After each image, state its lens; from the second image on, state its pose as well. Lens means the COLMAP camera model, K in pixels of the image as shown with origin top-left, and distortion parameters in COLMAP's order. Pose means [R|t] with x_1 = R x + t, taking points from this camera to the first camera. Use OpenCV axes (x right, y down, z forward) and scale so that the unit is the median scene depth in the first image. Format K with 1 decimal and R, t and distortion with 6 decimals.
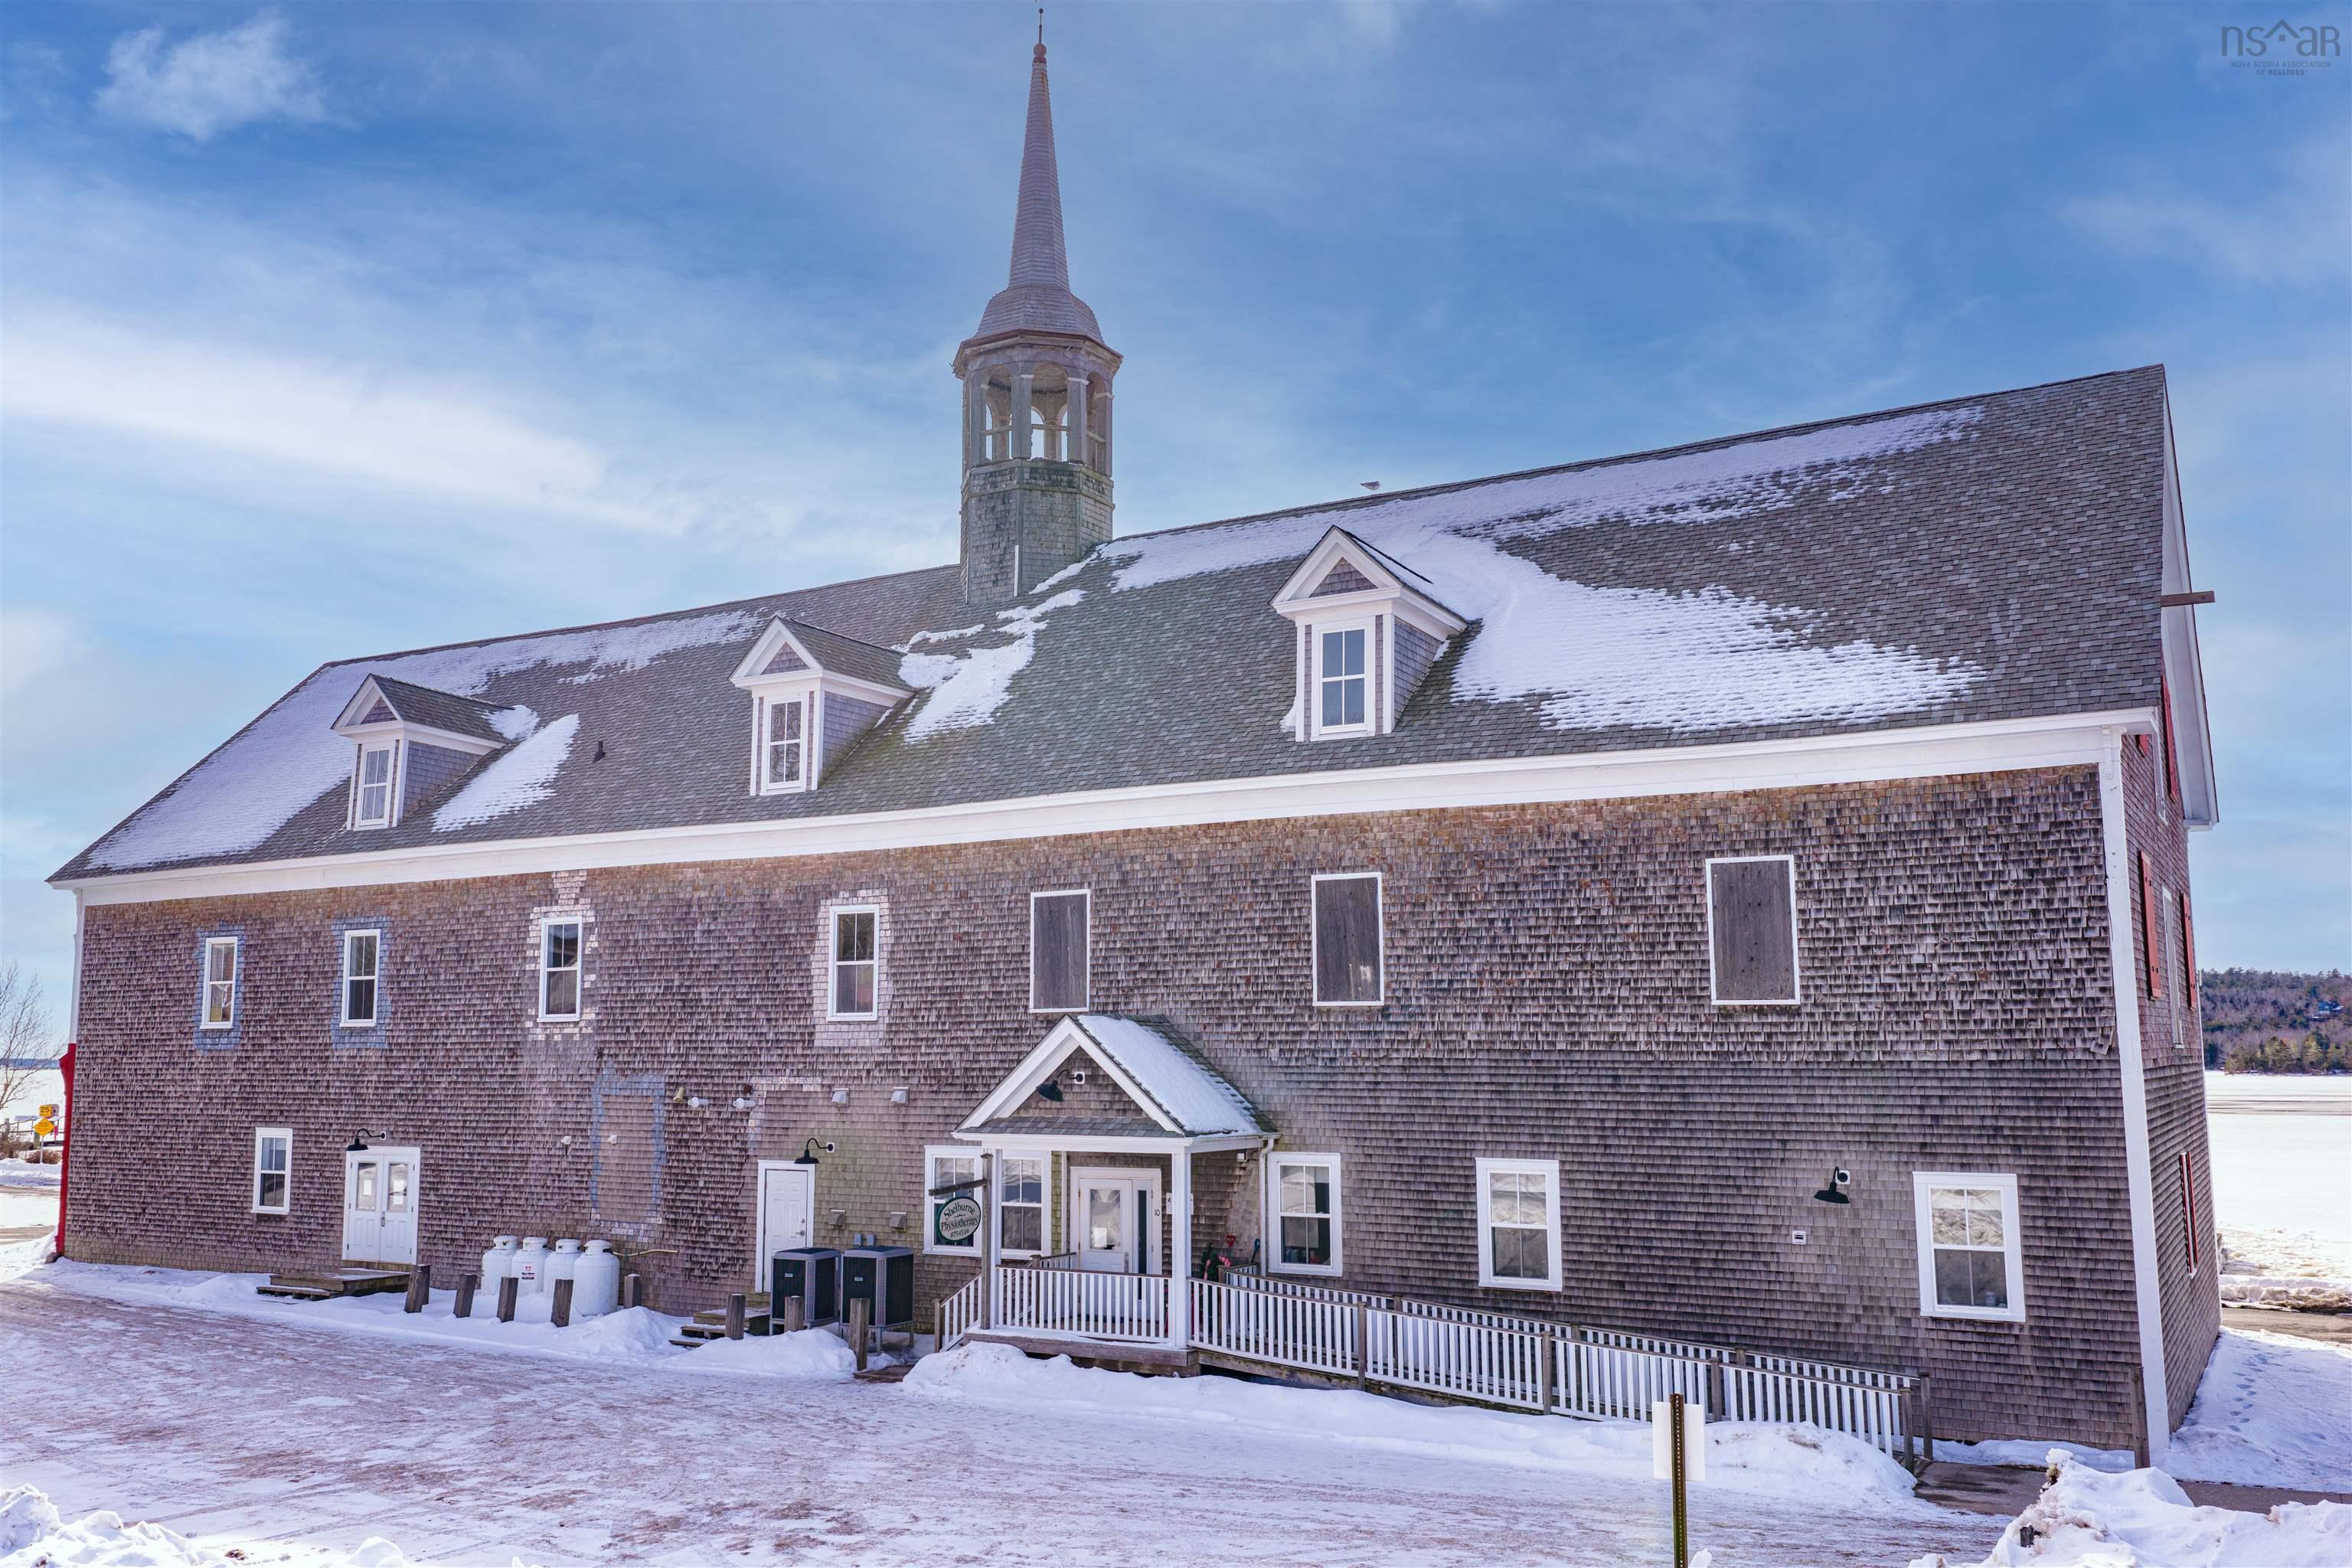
lens RADIAL K [[1972.5, 0, 1176.0], [0, 1972.5, 784.0], [0, 0, 1]] dist [0.016201, -0.009167]
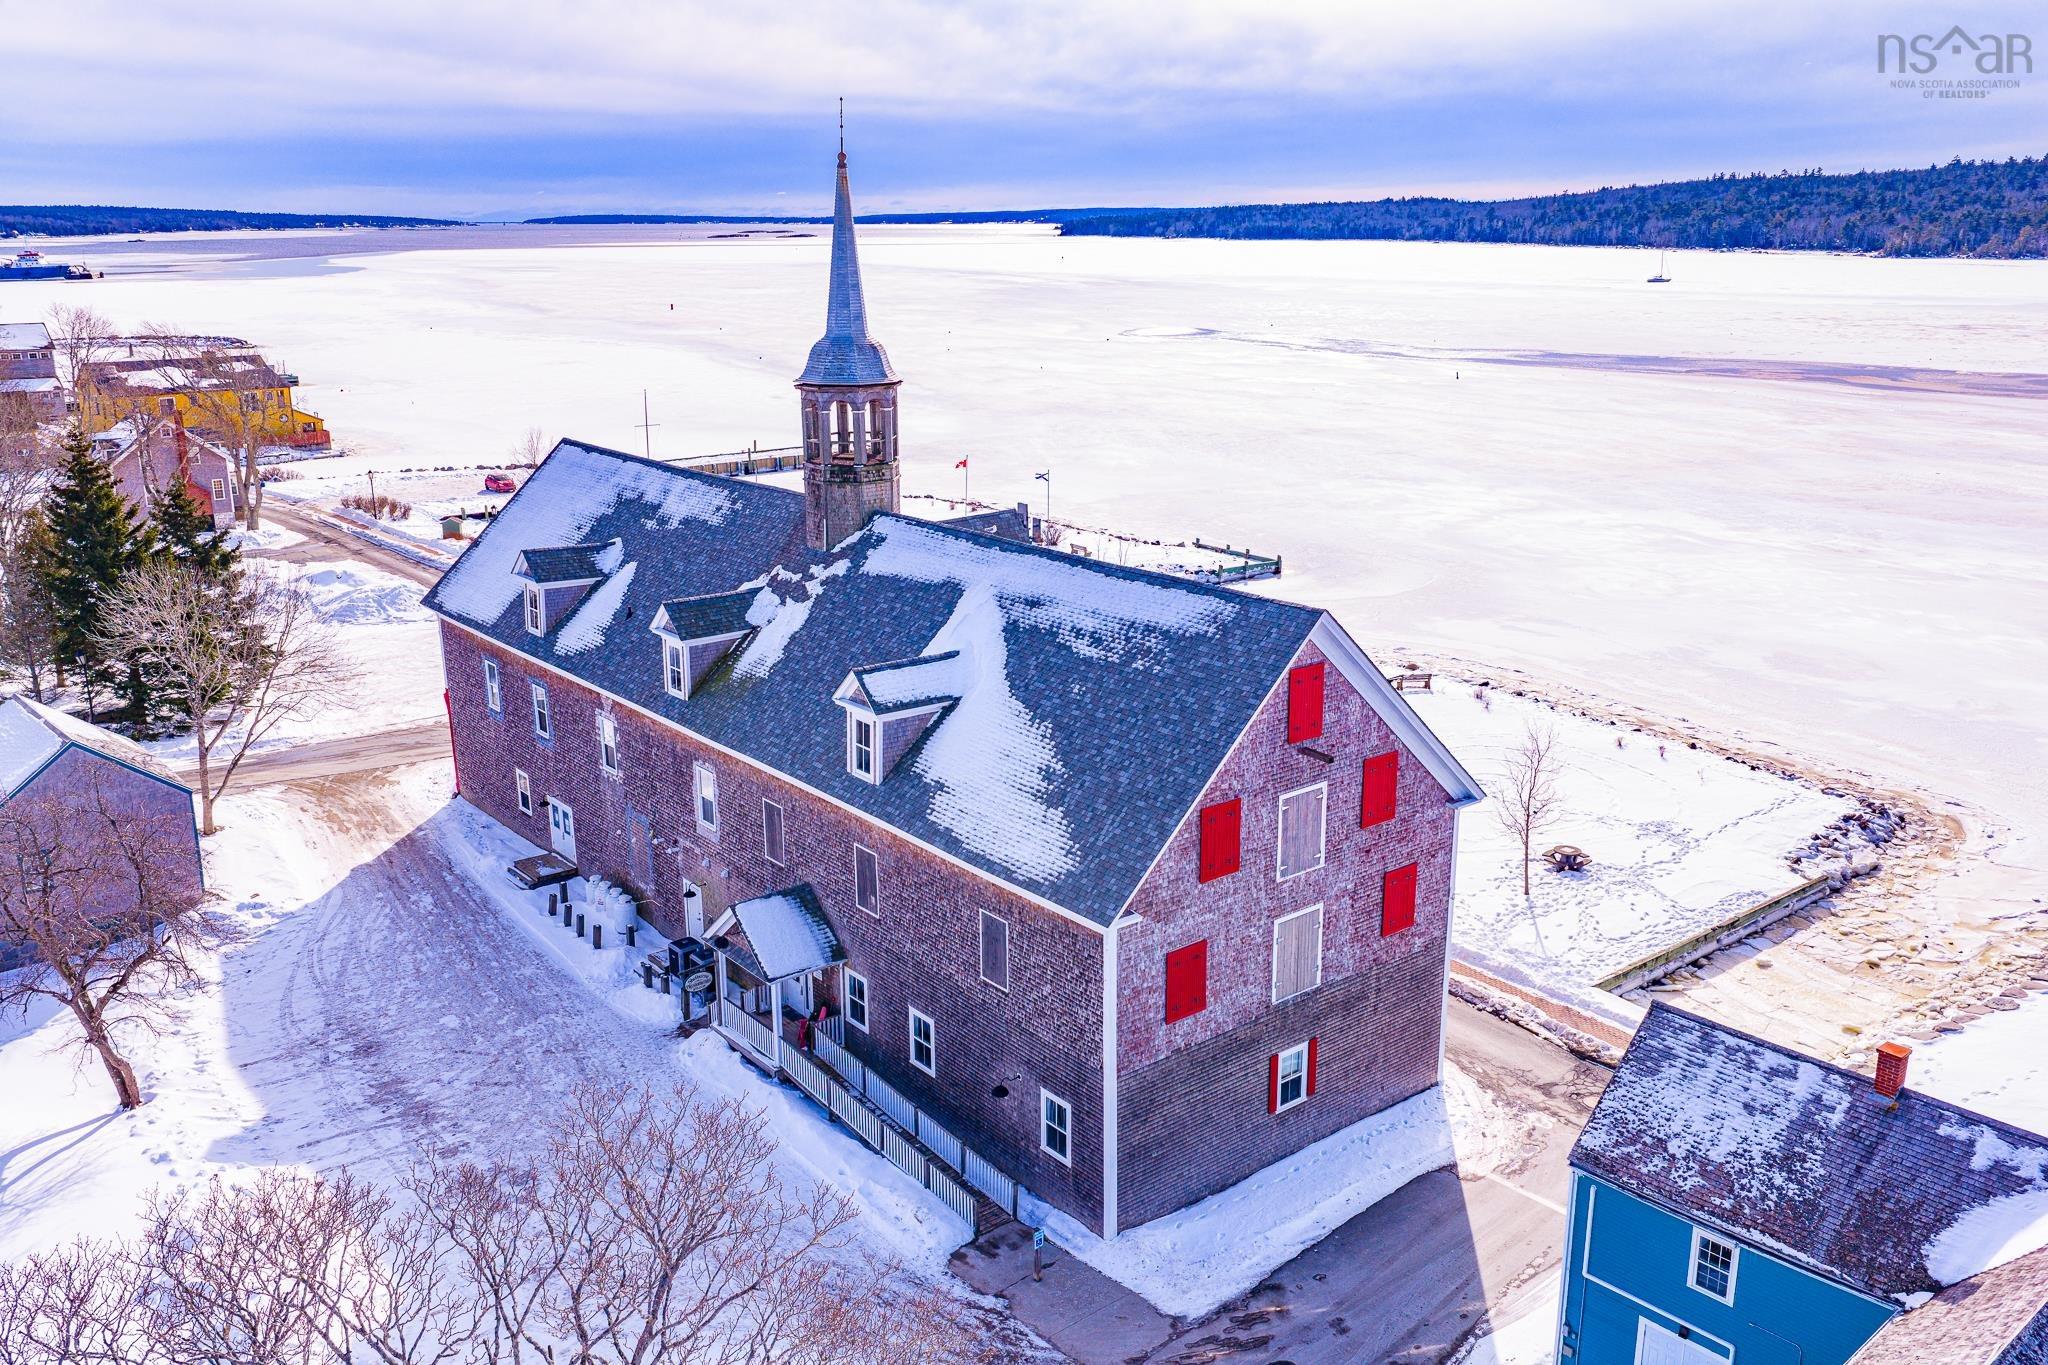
lens RADIAL K [[1717.5, 0, 1024.0], [0, 1717.5, 682.5], [0, 0, 1]] dist [0.016201, -0.009167]
pose [[0.935348, 0.091586, -0.341667, 0.672132], [0.052514, 0.919243, 0.390172, -0.636319], [0.349810, -0.382889, 0.855003, -0.256746]]
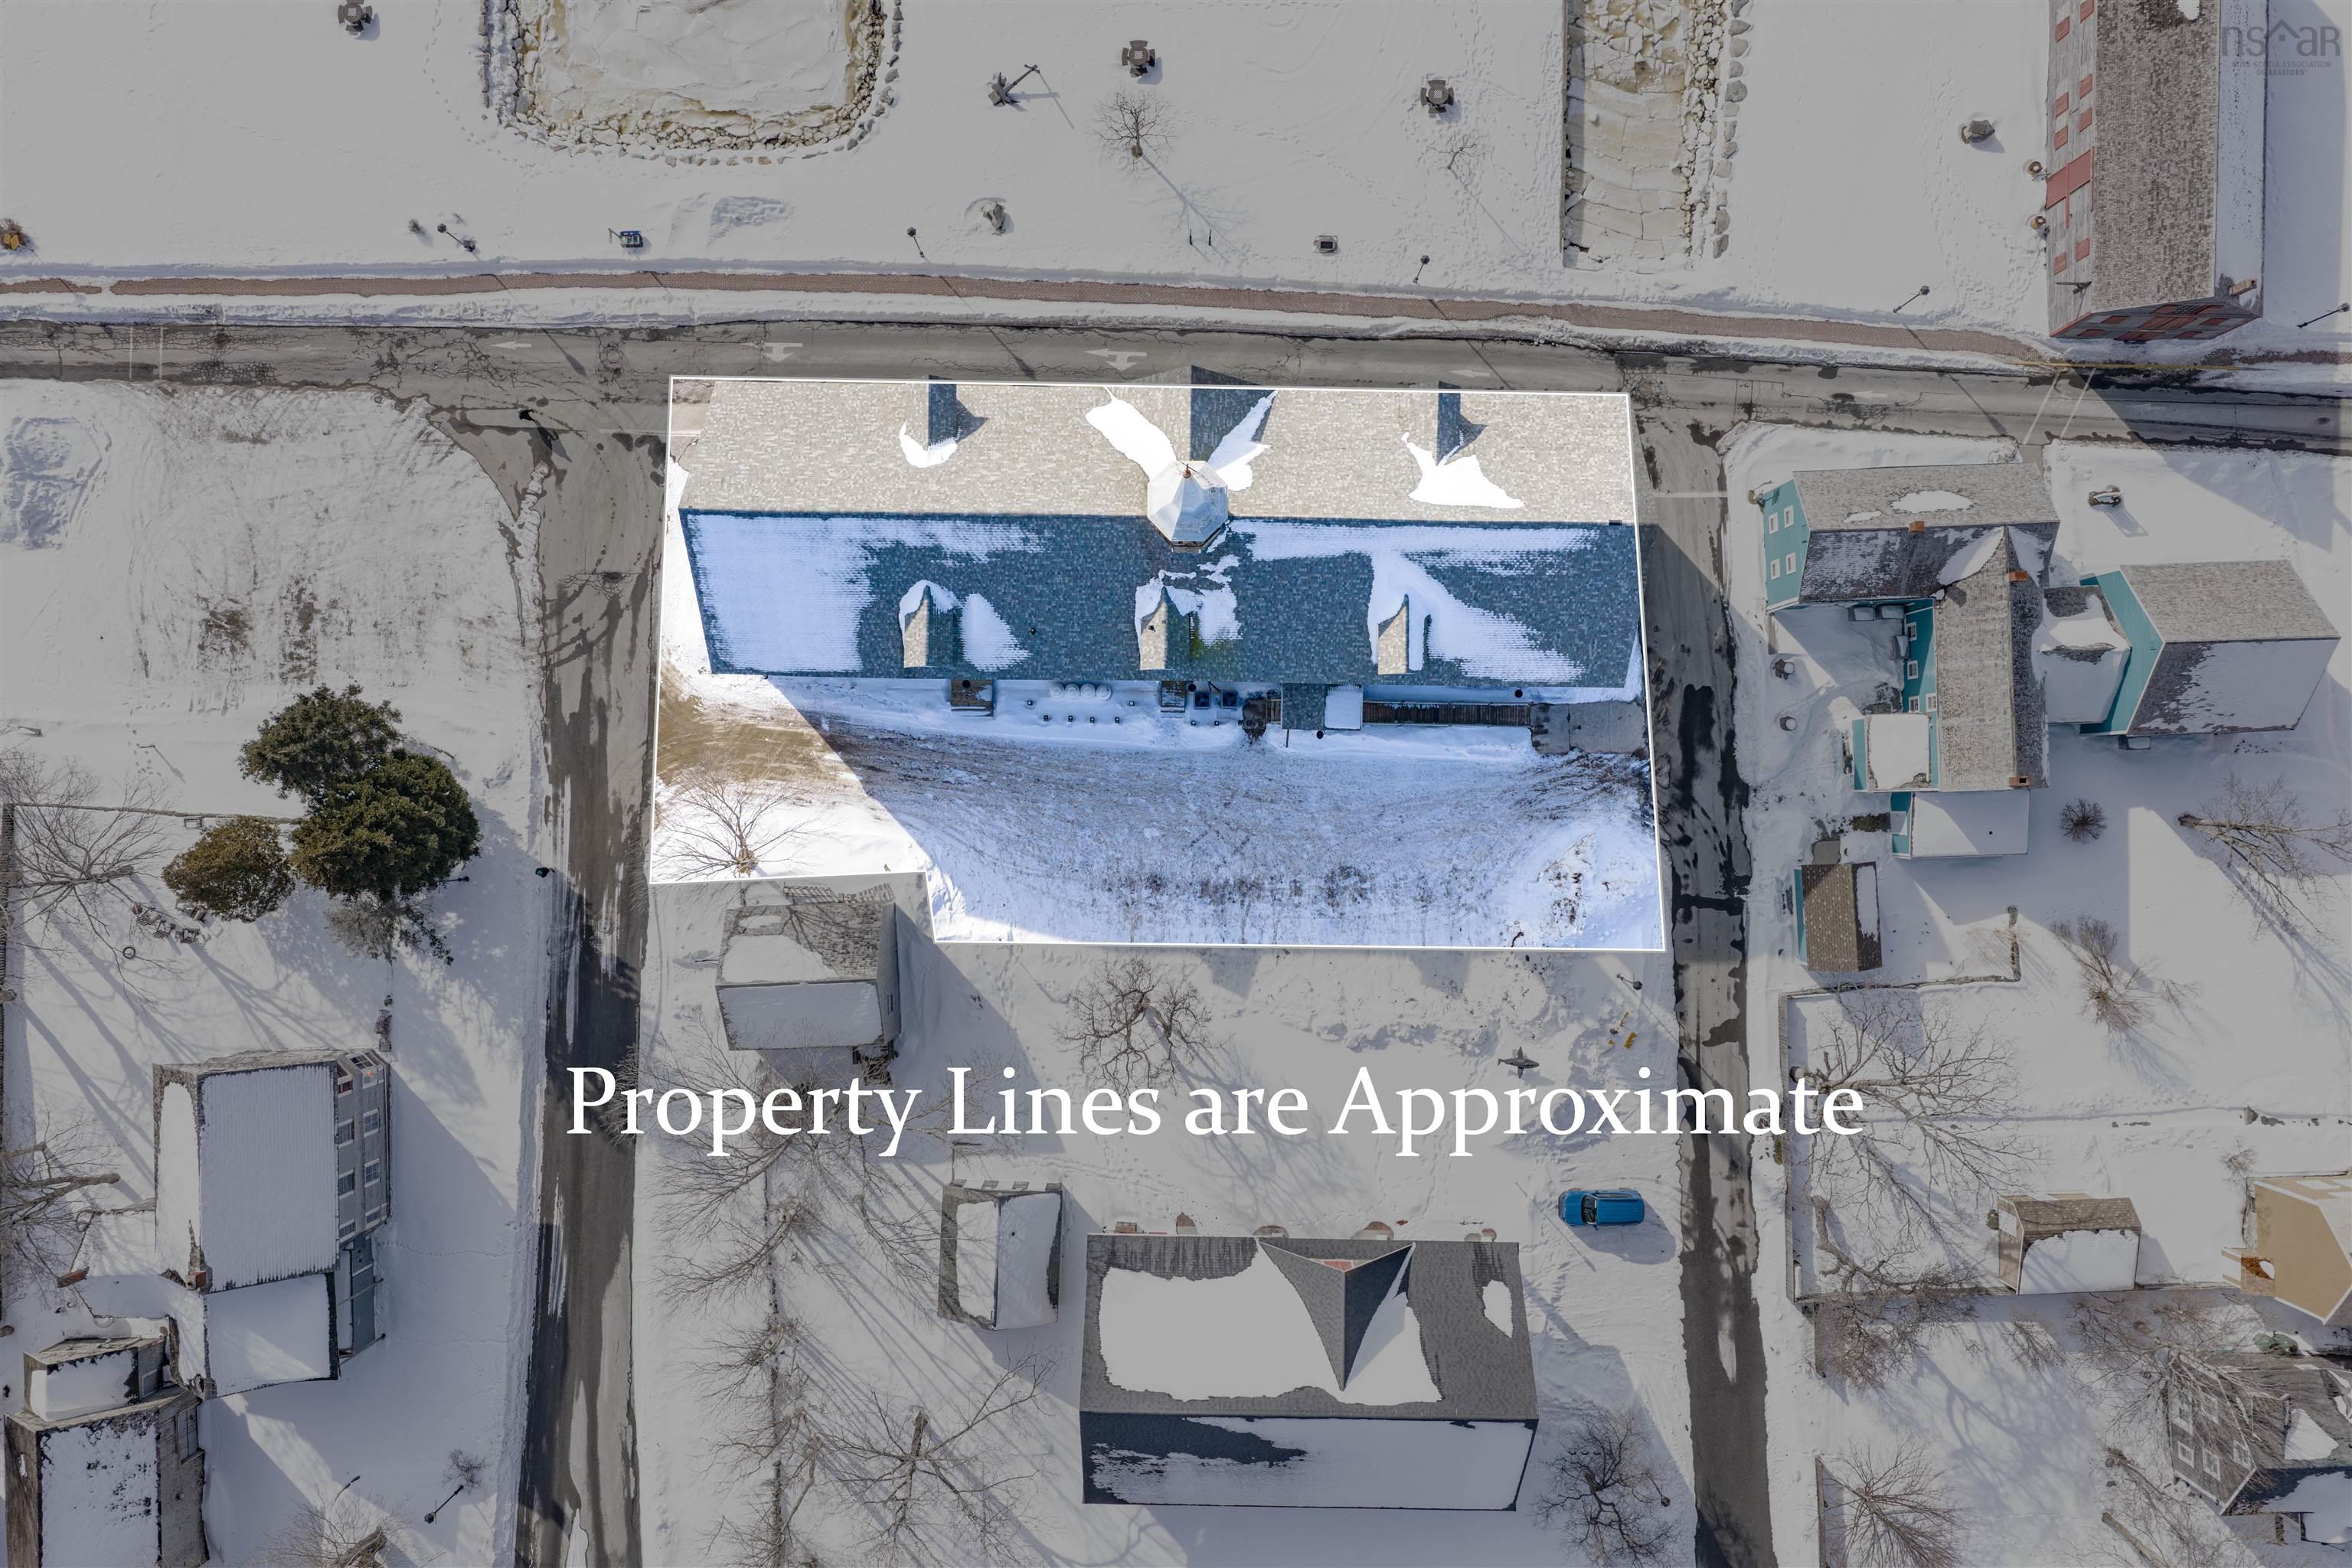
lens RADIAL K [[1972.5, 0, 1176.0], [0, 1972.5, 784.0], [0, 0, 1]] dist [0.016201, -0.009167]
pose [[0.868716, -0.495262, 0.006913, -0.292679], [-0.079201, -0.125118, 0.988976, -2.755605], [-0.488937, -0.859687, -0.147918, 1.297614]]
